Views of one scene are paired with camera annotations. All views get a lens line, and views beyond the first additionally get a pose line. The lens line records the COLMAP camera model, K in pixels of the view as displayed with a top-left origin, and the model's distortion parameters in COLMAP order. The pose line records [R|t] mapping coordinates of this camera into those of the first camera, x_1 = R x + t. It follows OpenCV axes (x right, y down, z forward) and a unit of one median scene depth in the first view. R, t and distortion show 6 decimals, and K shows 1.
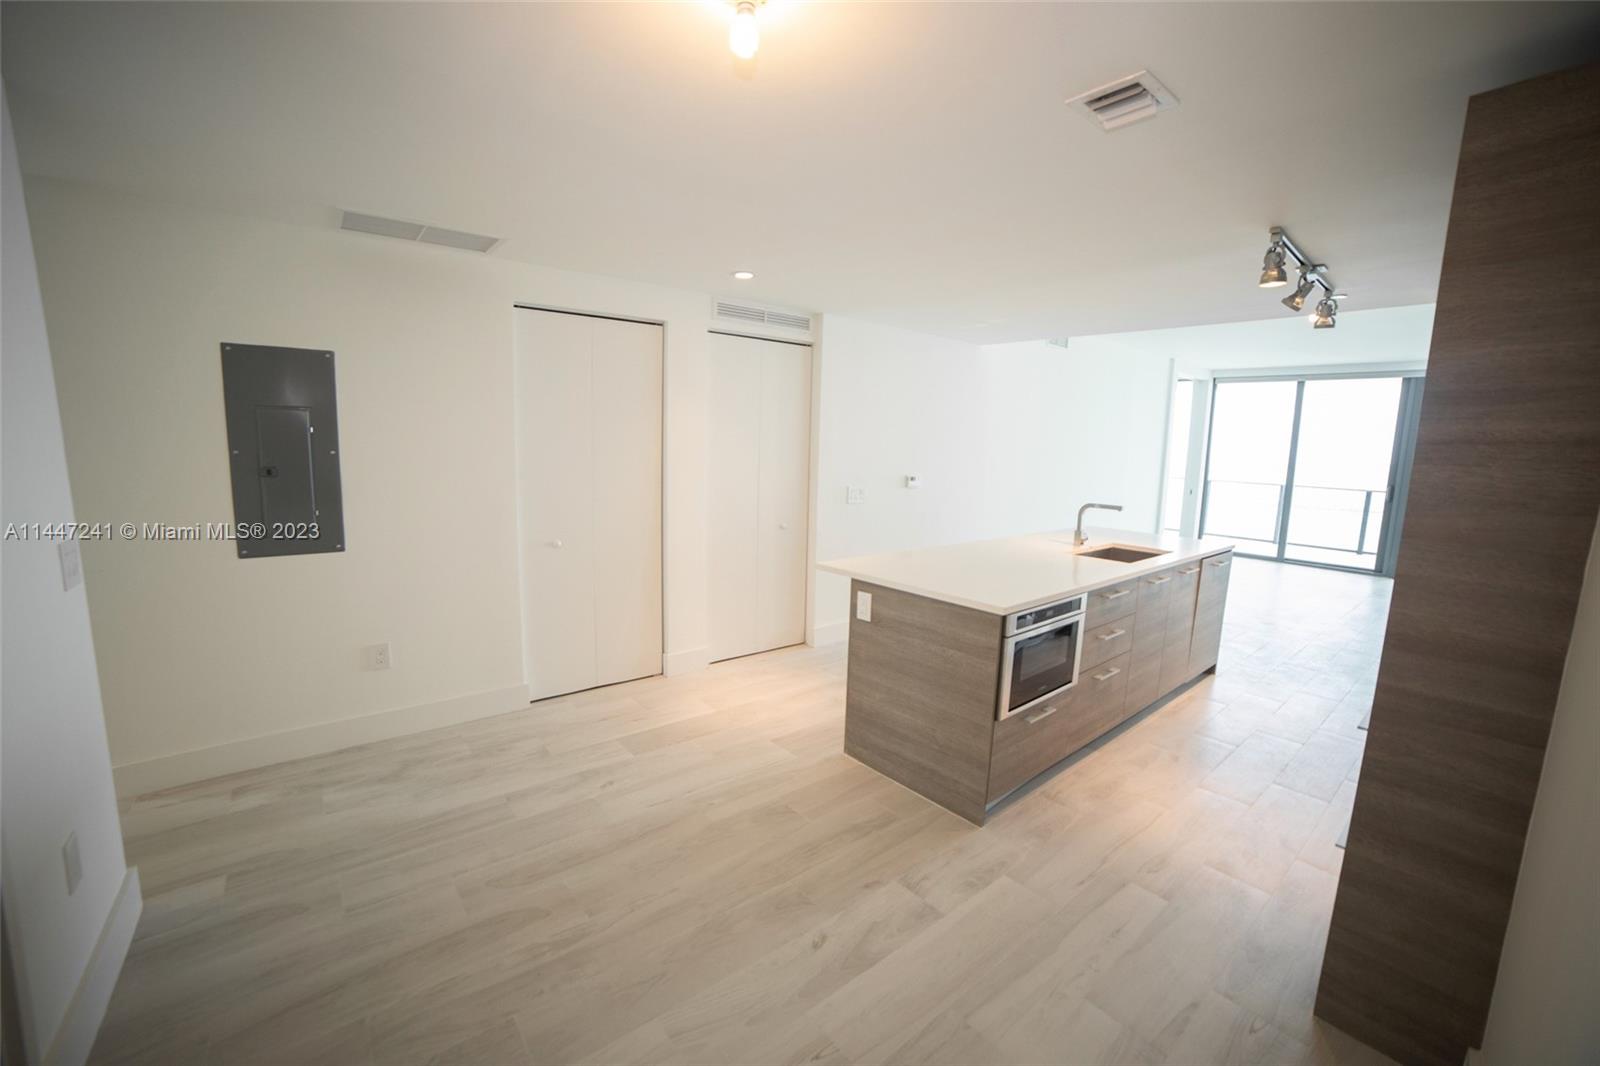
lens RADIAL K [[649.9, 0, 798.2], [0, 649.9, 532.8], [0, 0, 1]] dist [-0.107660, 0.038128]
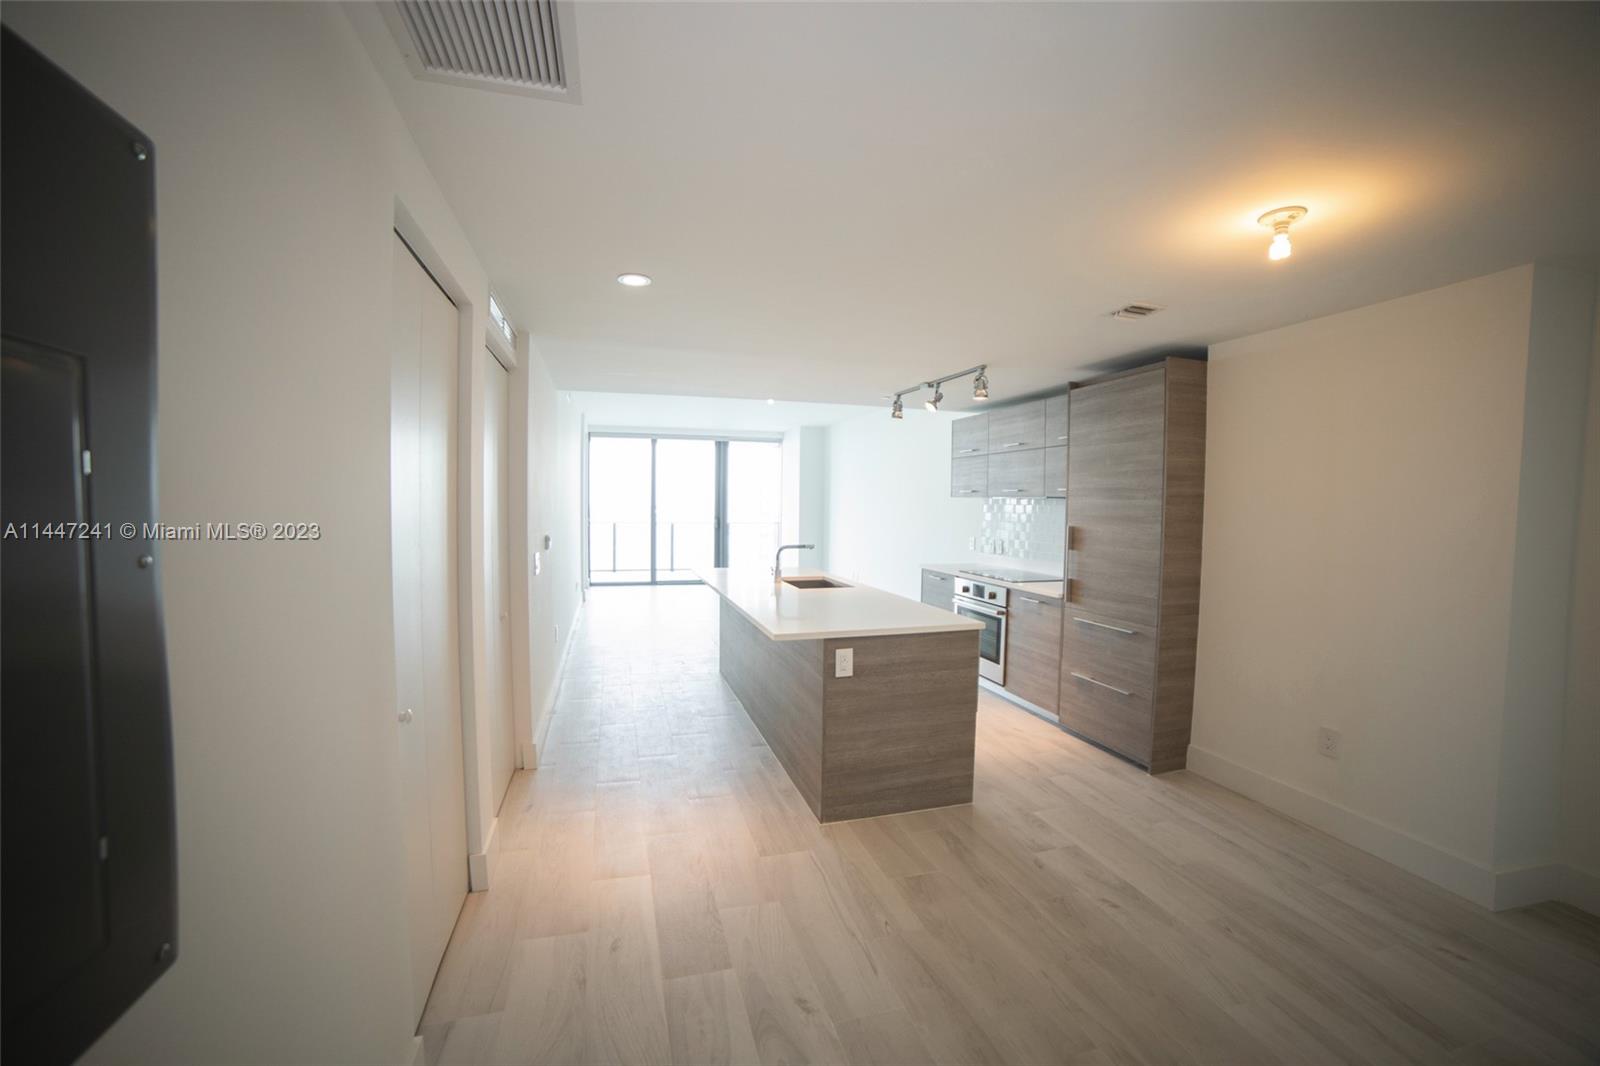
lens RADIAL K [[649.9, 0, 798.2], [0, 649.9, 532.8], [0, 0, 1]] dist [-0.107660, 0.038128]
pose [[0.386813, -0.063488, 0.919970, -0.846148], [0.127535, 0.991723, 0.014816, -0.111184], [-0.913296, 0.111597, 0.391709, 0.664484]]
